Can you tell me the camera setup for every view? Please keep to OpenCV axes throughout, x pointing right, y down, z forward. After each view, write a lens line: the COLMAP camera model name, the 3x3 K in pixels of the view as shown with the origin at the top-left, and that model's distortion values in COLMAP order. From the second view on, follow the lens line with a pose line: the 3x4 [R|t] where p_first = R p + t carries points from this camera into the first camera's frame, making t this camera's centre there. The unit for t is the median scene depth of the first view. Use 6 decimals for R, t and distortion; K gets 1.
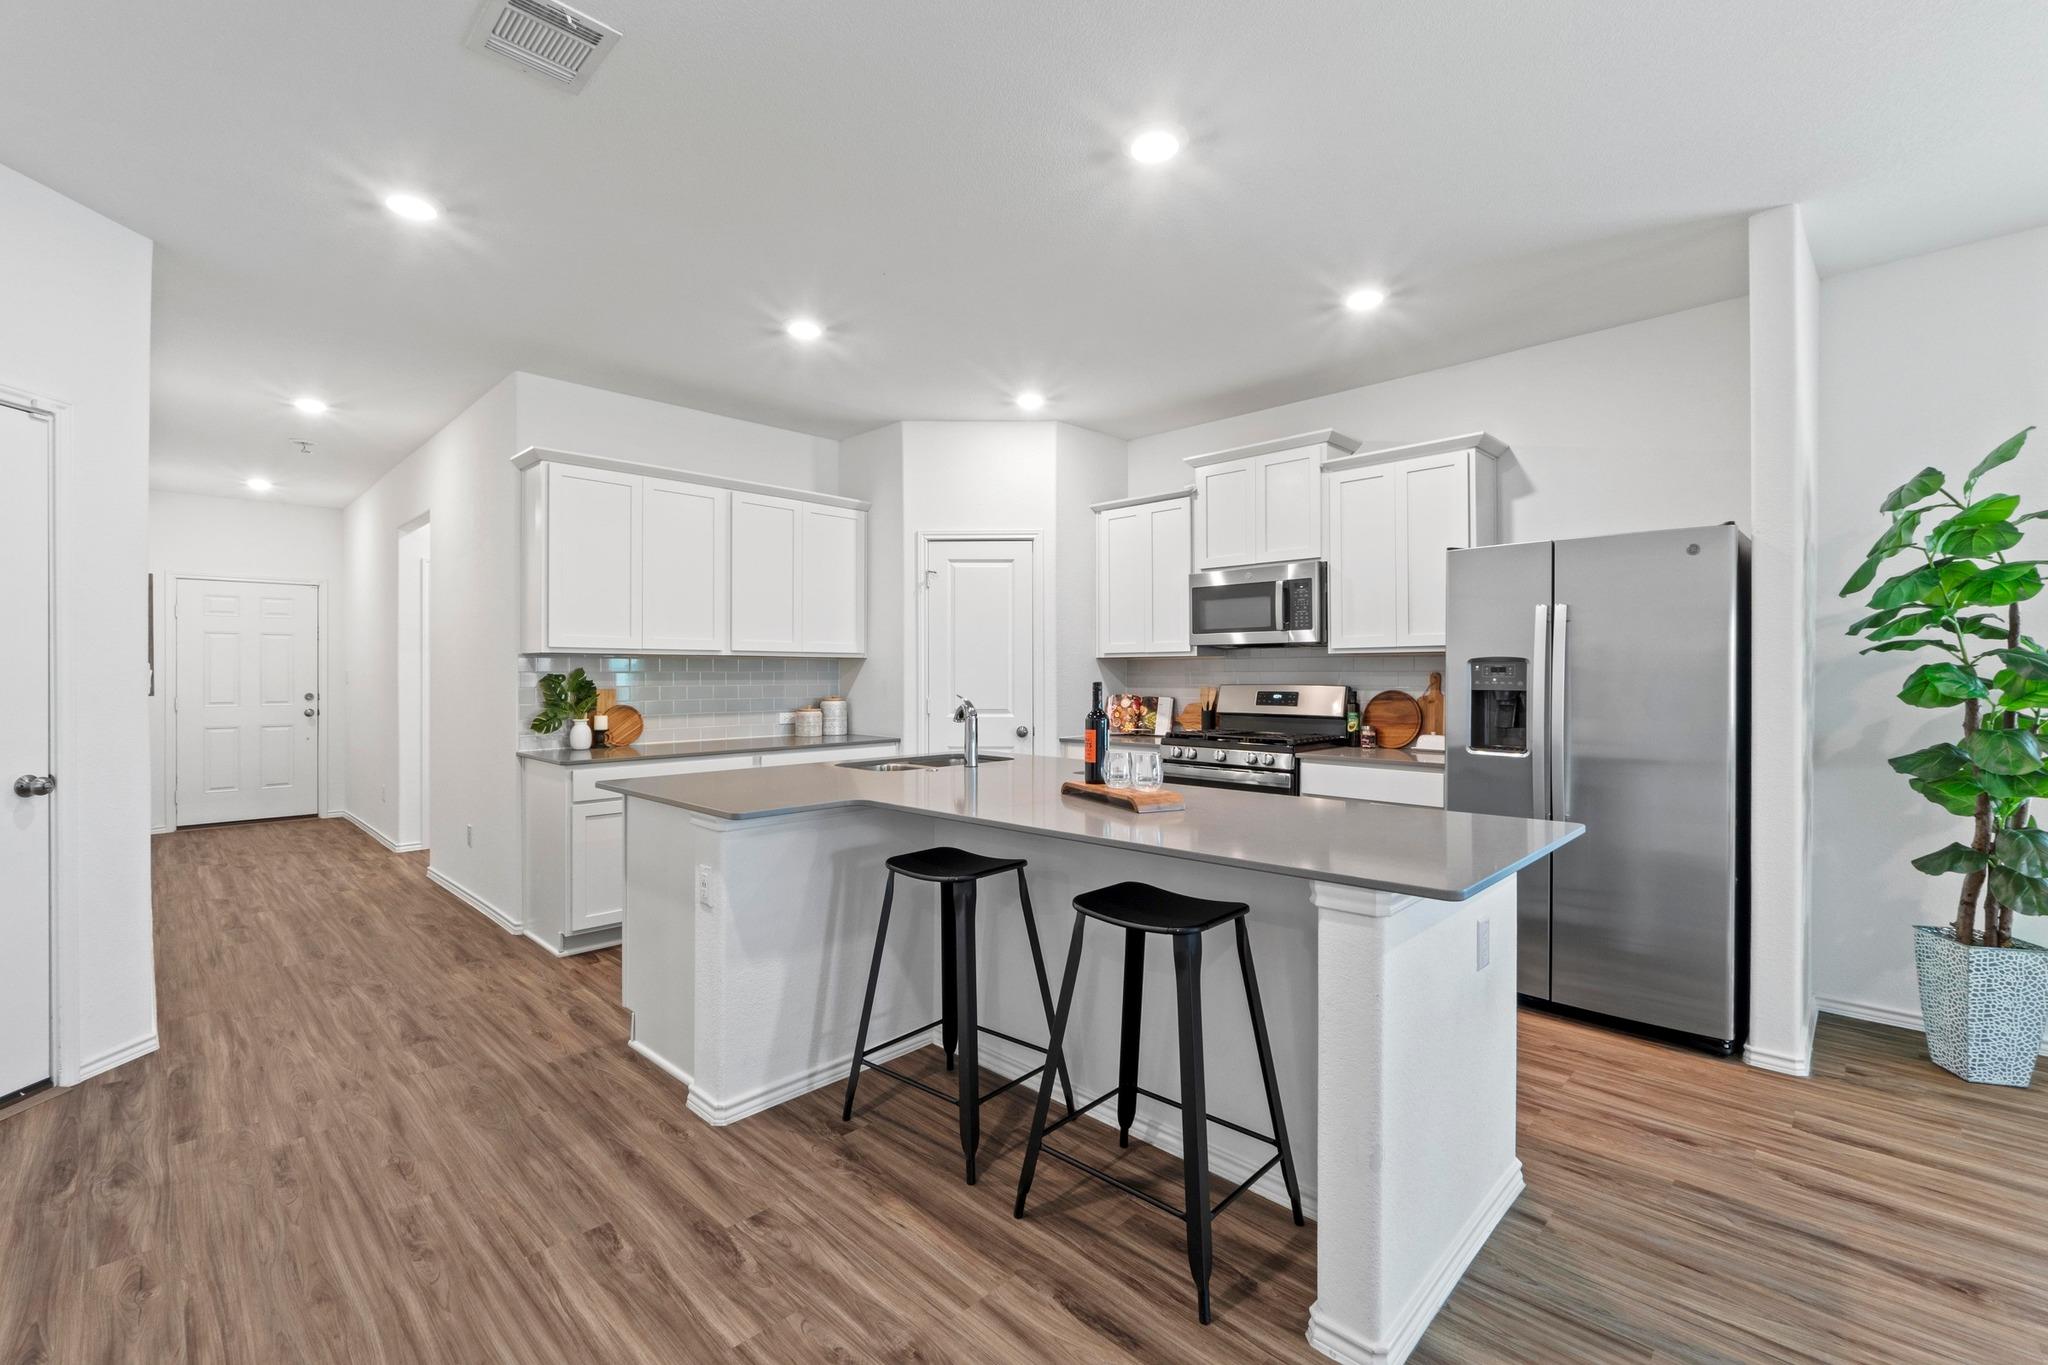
lens RADIAL K [[884.6, 0, 1014.8], [0, 884.6, 670.2], [0, 0, 1]] dist [-0.009192, 0.001138]
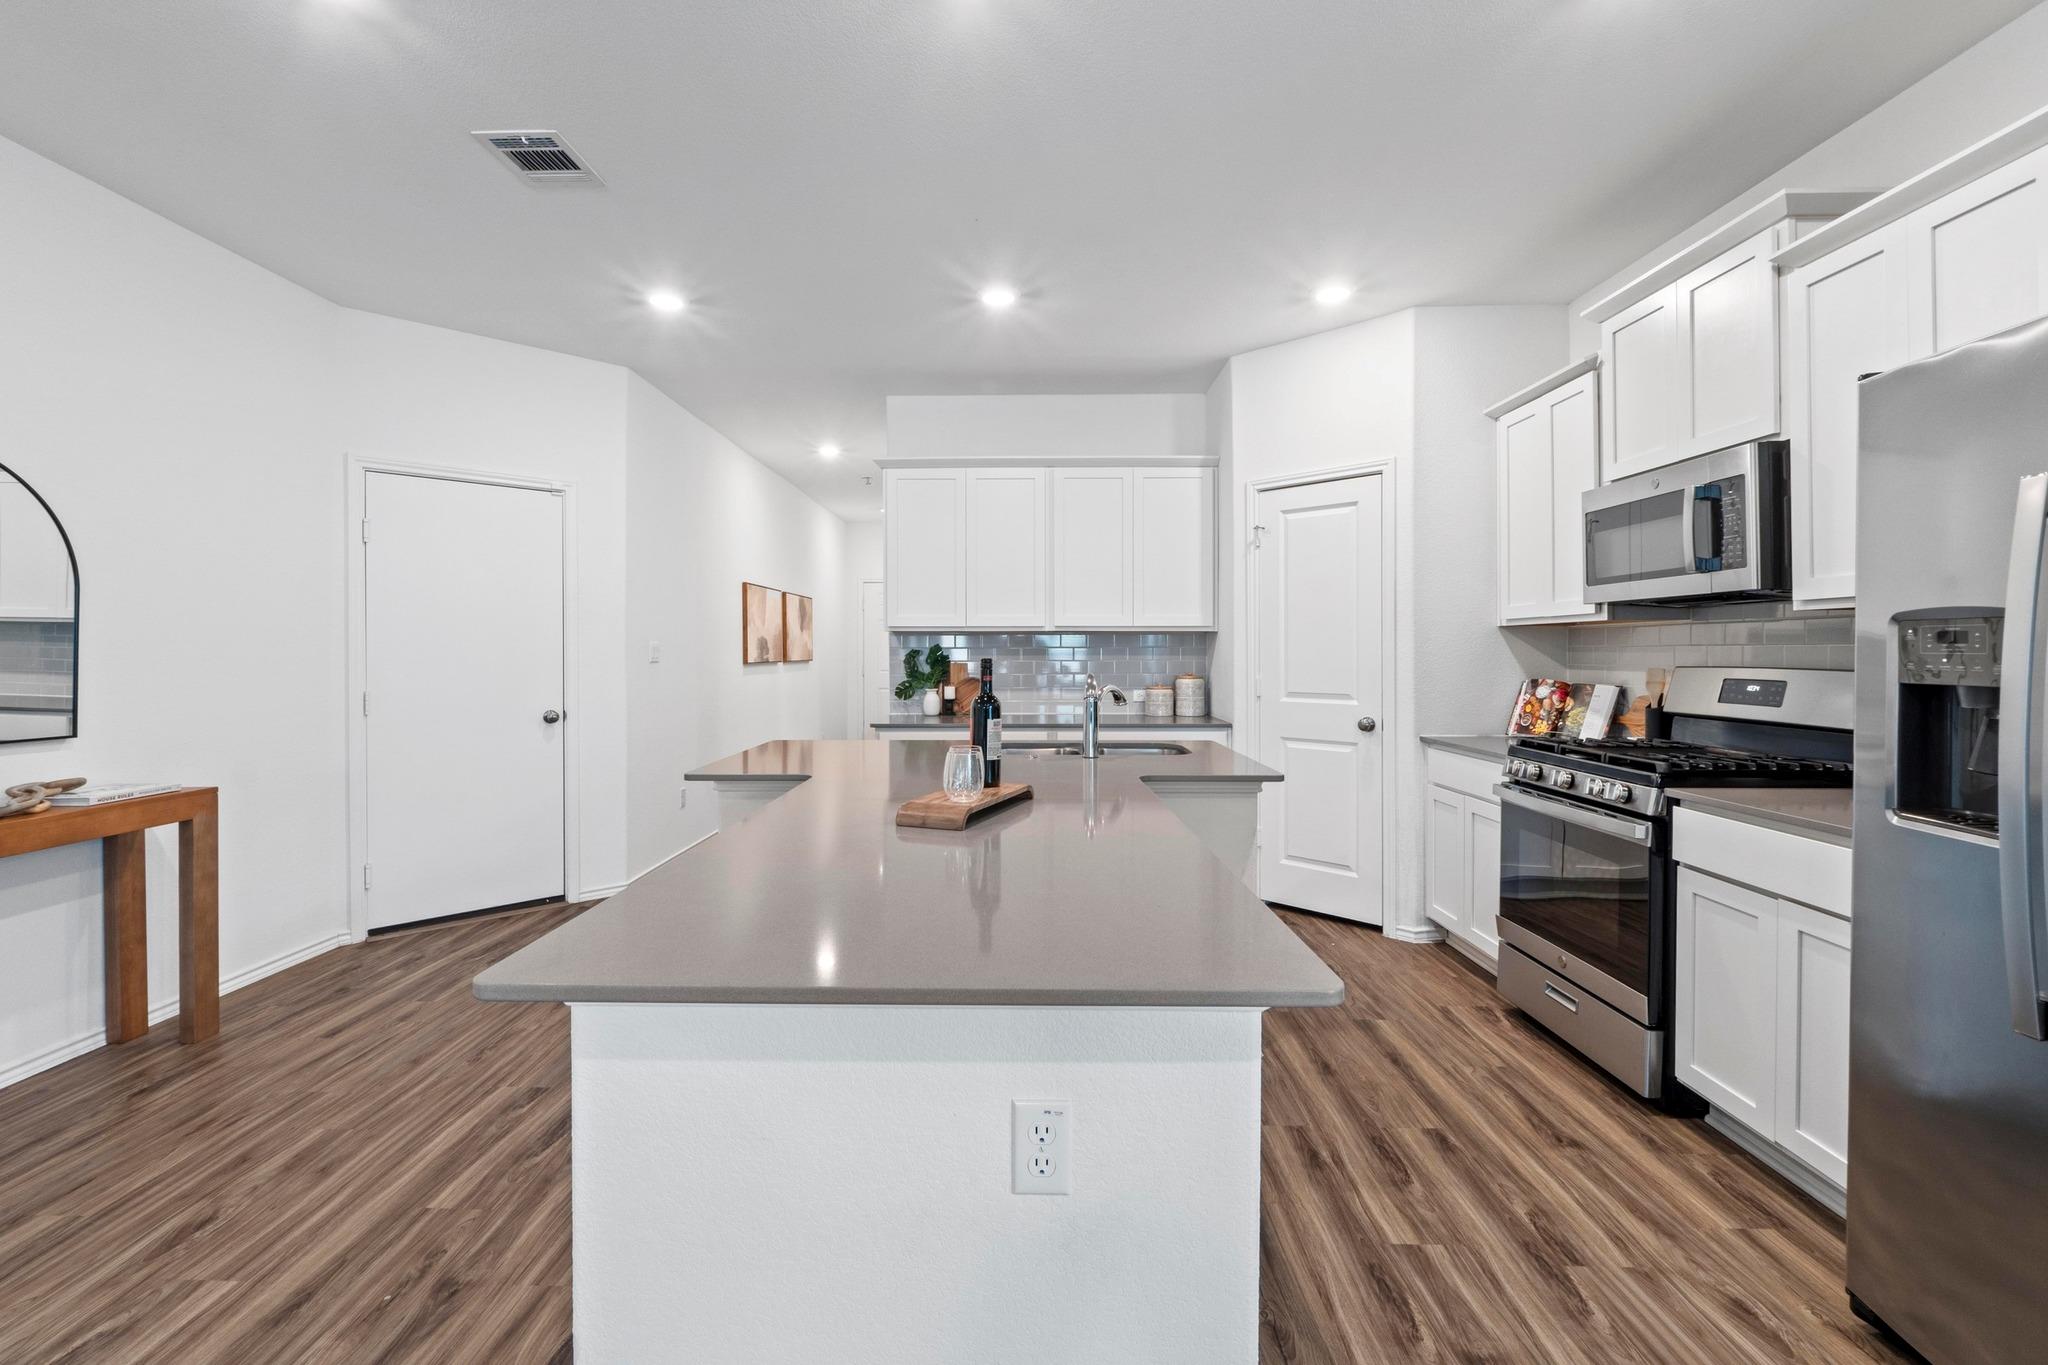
lens RADIAL K [[884.6, 0, 1007.3], [0, 884.6, 652.9], [0, 0, 1]] dist [-0.009192, 0.001138]
pose [[0.685714, 0.002348, -0.727867, 0.403643], [0.003332, 0.999974, 0.006365, 0.001803], [0.727864, -0.006789, 0.685688, 0.280269]]
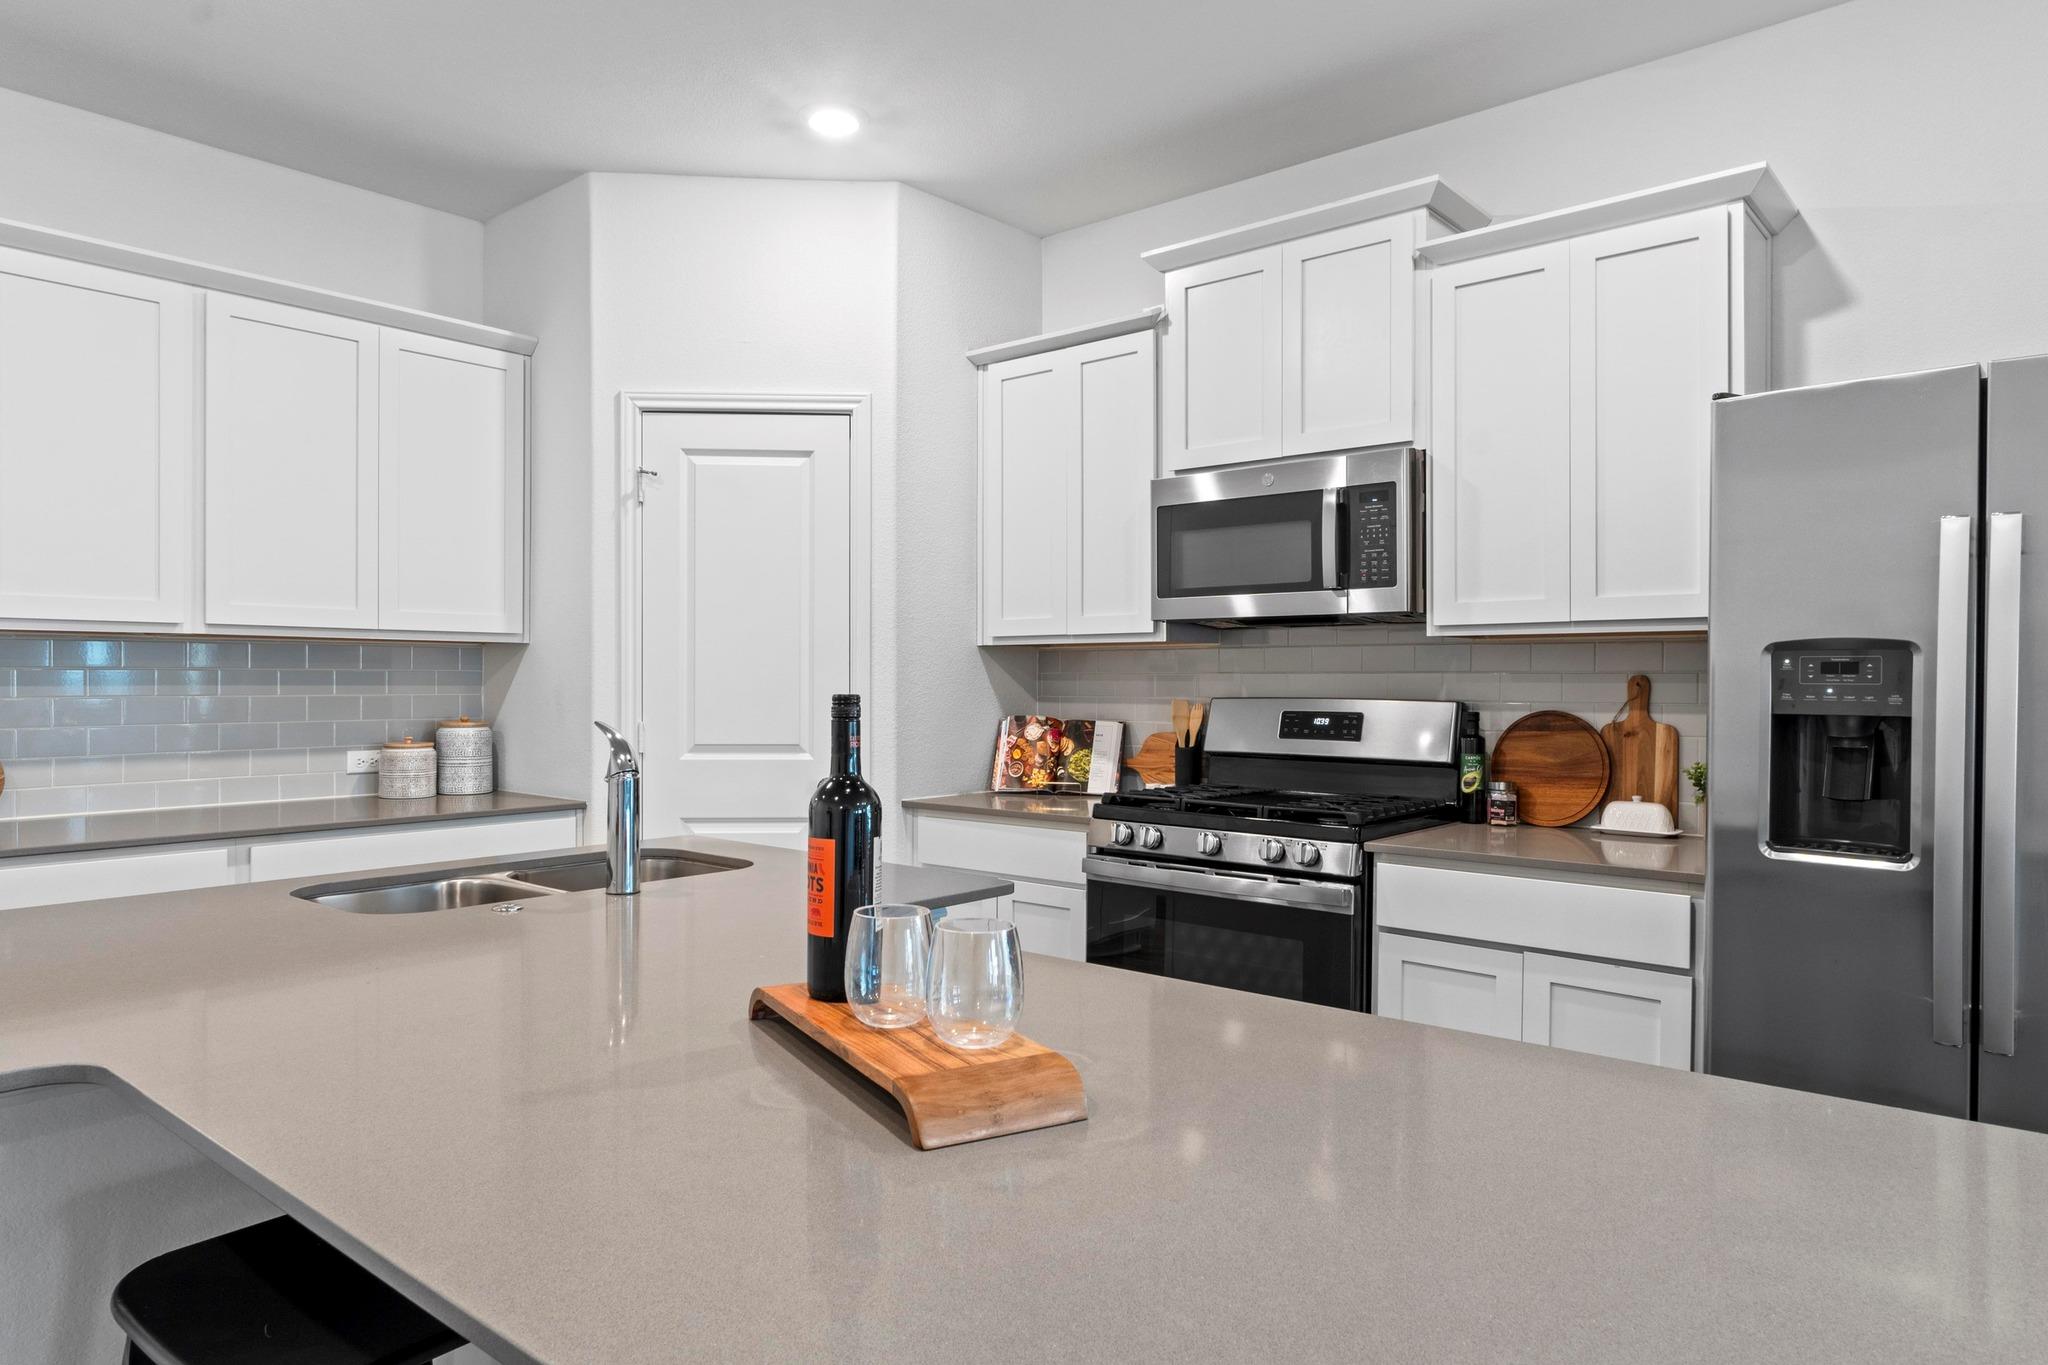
lens RADIAL K [[1261.7, 0, 1012.6], [0, 1261.7, 681.6], [0, 0, 1]] dist [0.002002, -0.000272]
pose [[0.997591, 0.003642, 0.069278, 0.073146], [-0.004127, 0.999968, 0.006864, 0.002586], [-0.069250, -0.007133, 0.997574, 0.303027]]
